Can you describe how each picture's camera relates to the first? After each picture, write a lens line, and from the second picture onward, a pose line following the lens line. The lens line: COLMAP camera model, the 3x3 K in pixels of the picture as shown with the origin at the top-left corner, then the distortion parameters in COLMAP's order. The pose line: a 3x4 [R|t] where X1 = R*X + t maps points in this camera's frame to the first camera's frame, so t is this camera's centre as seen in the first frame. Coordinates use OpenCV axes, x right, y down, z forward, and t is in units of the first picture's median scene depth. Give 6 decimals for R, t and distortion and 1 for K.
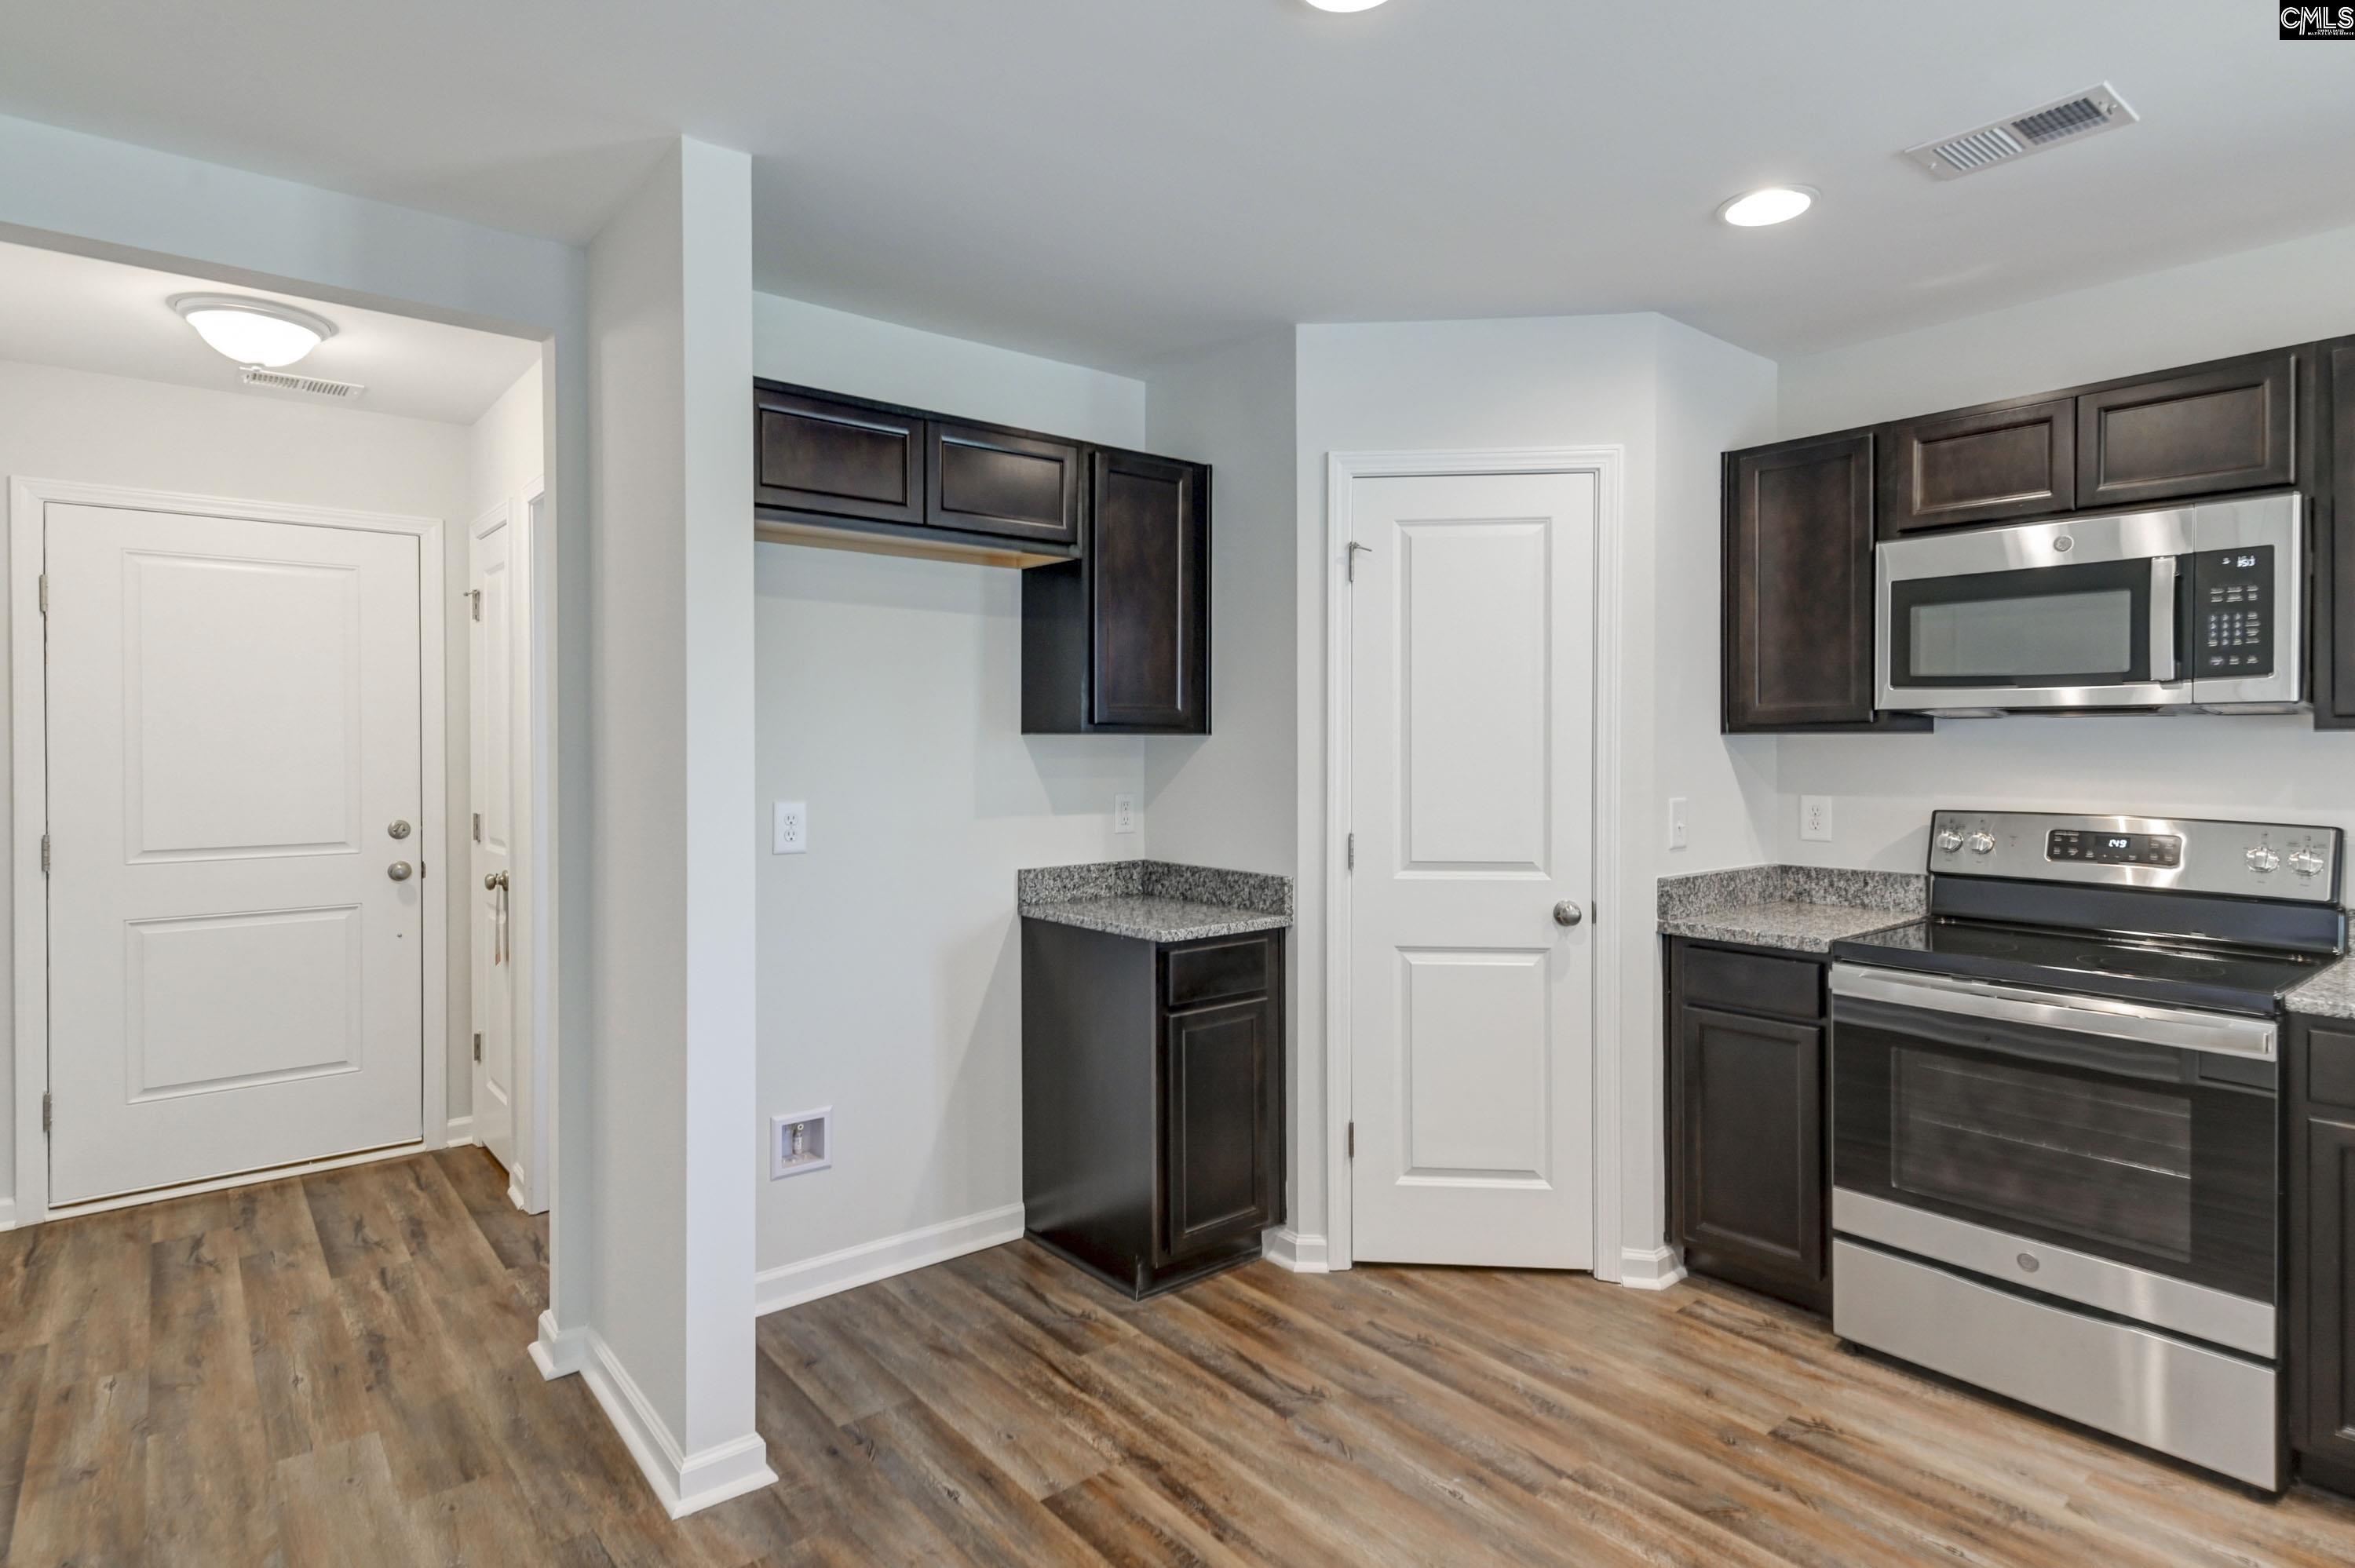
lens RADIAL K [[1255.7, 0, 1230.7], [0, 1255.7, 746.6], [0, 0, 1]] dist [0.014632, -0.010361]
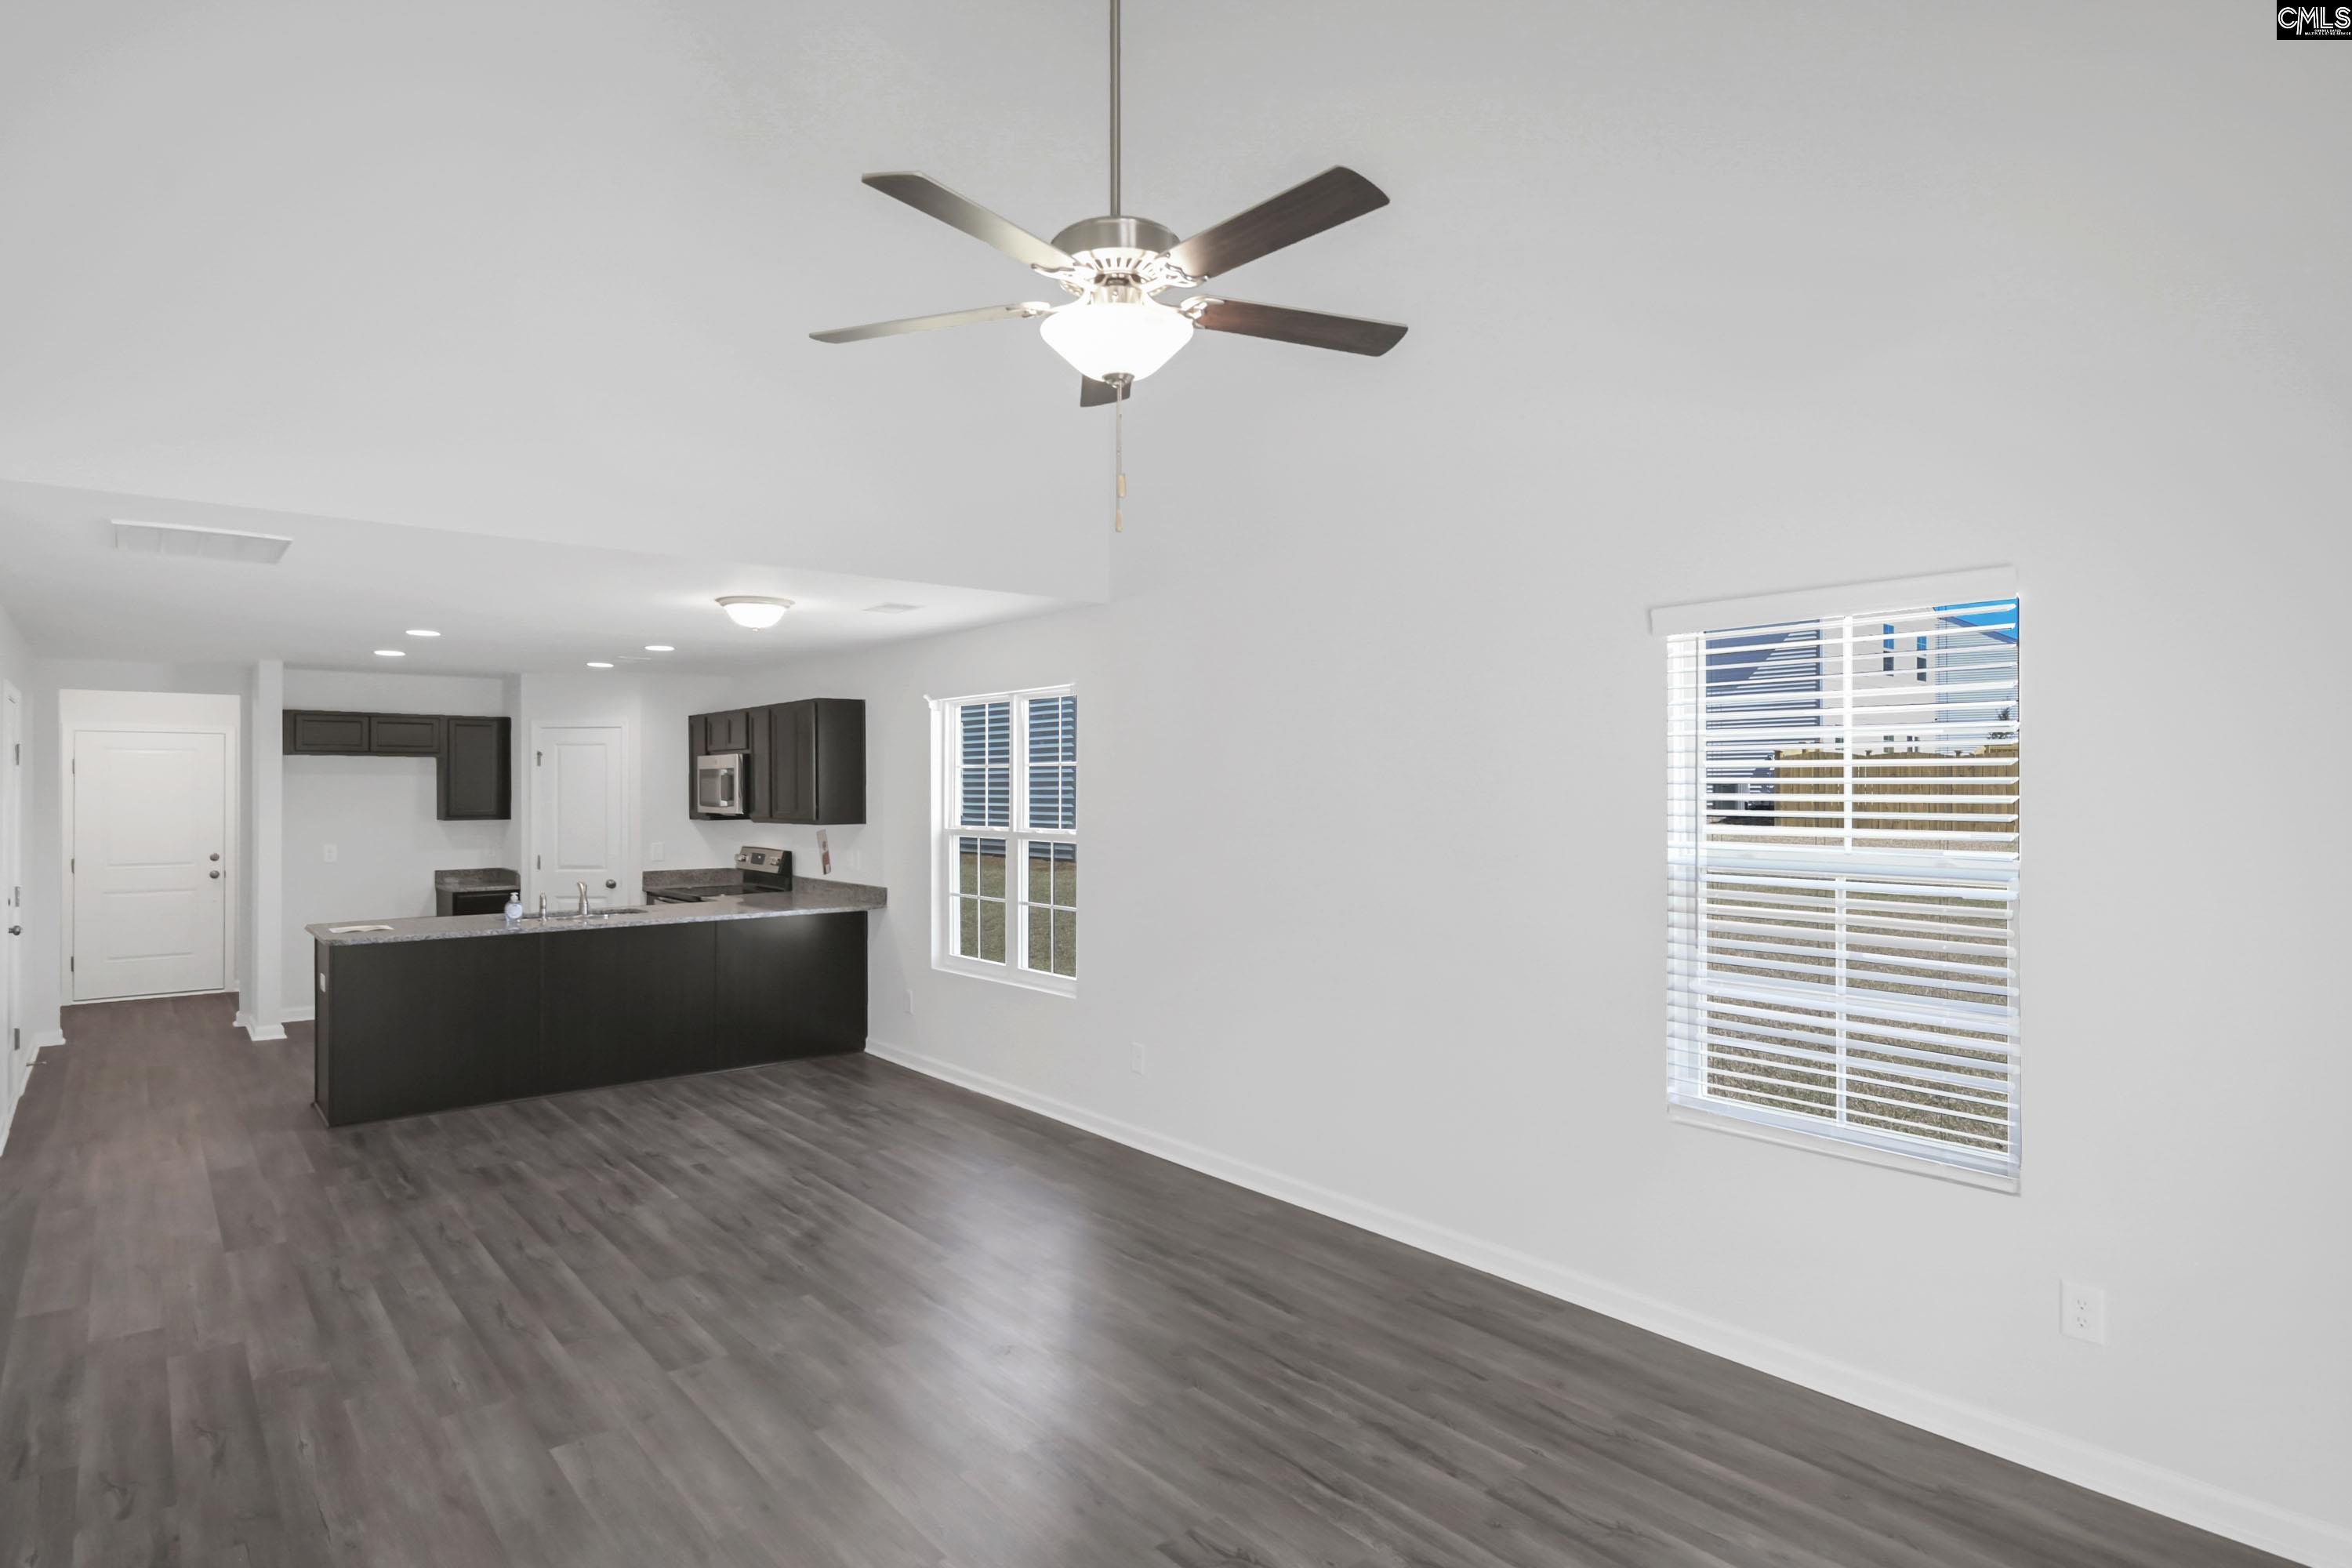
lens RADIAL K [[1254.3, 0, 1169.0], [0, 1254.3, 786.8], [0, 0, 1]] dist [0.014632, -0.010361]
pose [[0.999954, -0.000110, -0.009633, 1.639792], [0.000010, 0.999946, -0.010369, -0.059191], [0.009633, 0.010369, 0.999900, -1.918564]]
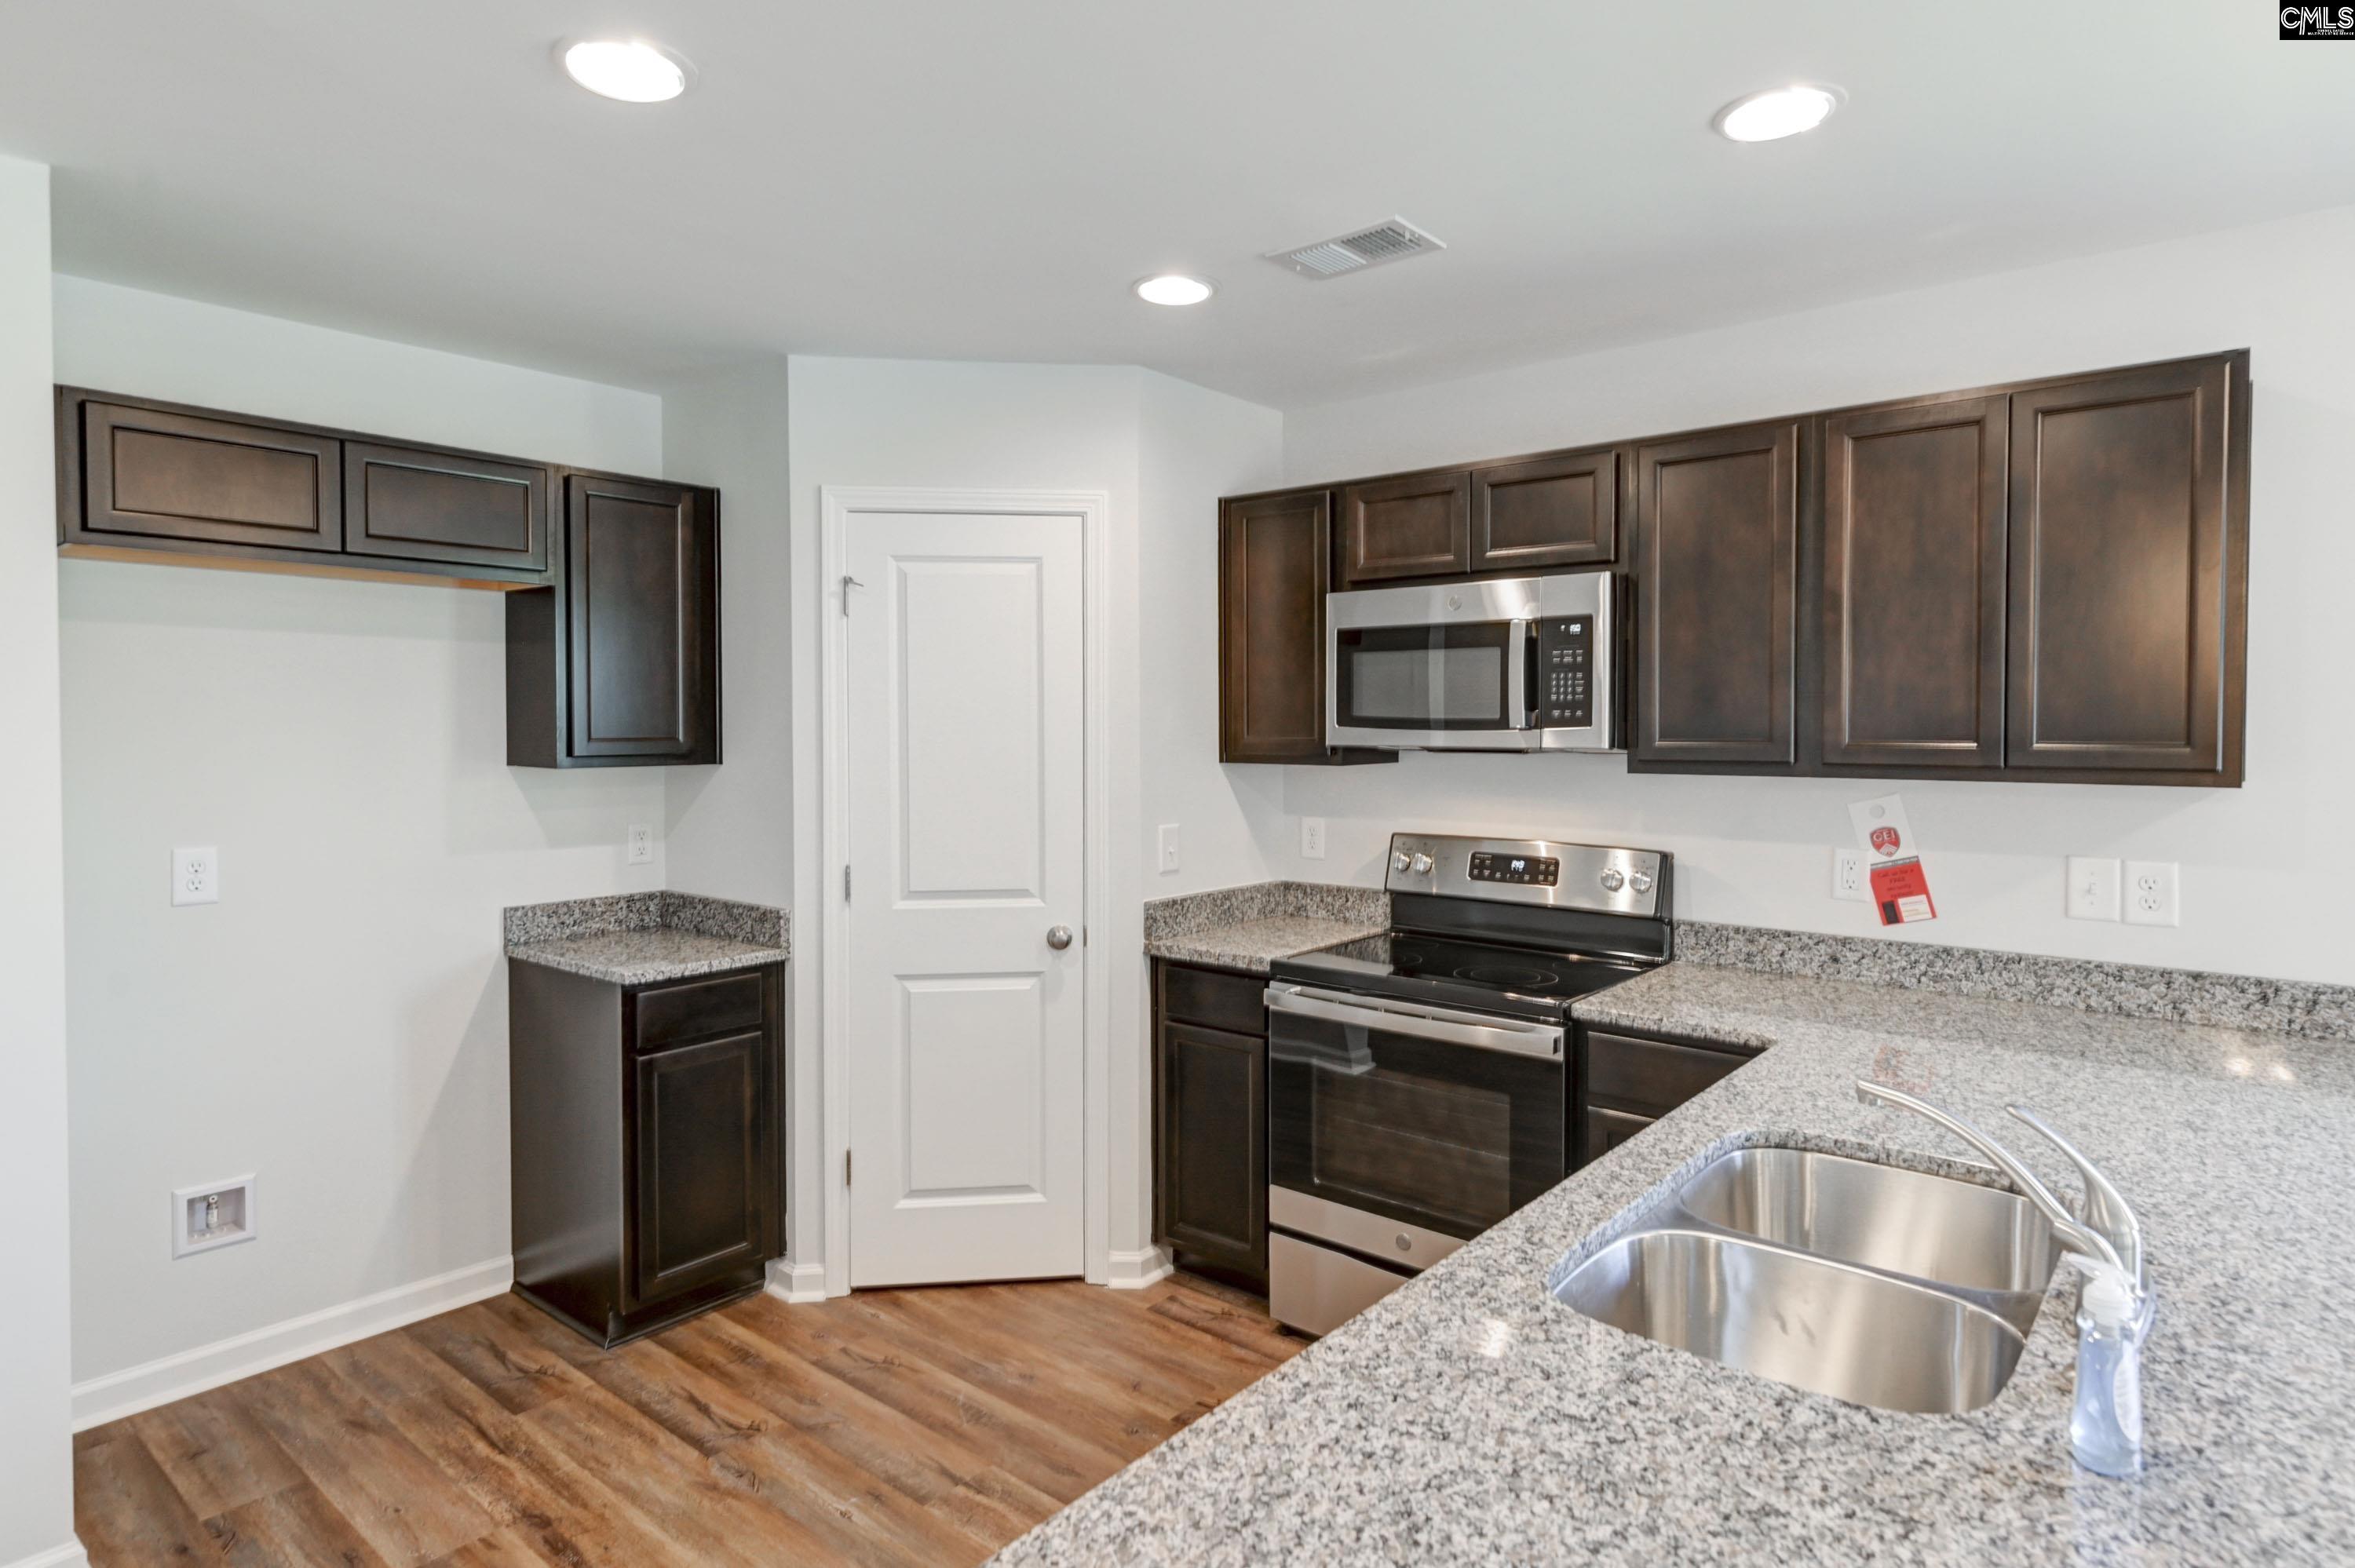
lens RADIAL K [[1255.7, 0, 1268.5], [0, 1255.7, 743.8], [0, 0, 1]] dist [0.014632, -0.010361]
pose [[0.979503, -0.002343, 0.201416, 0.242413], [0.000352, 0.999951, 0.009922, -0.042349], [-0.201430, -0.009648, 0.979455, -0.063775]]
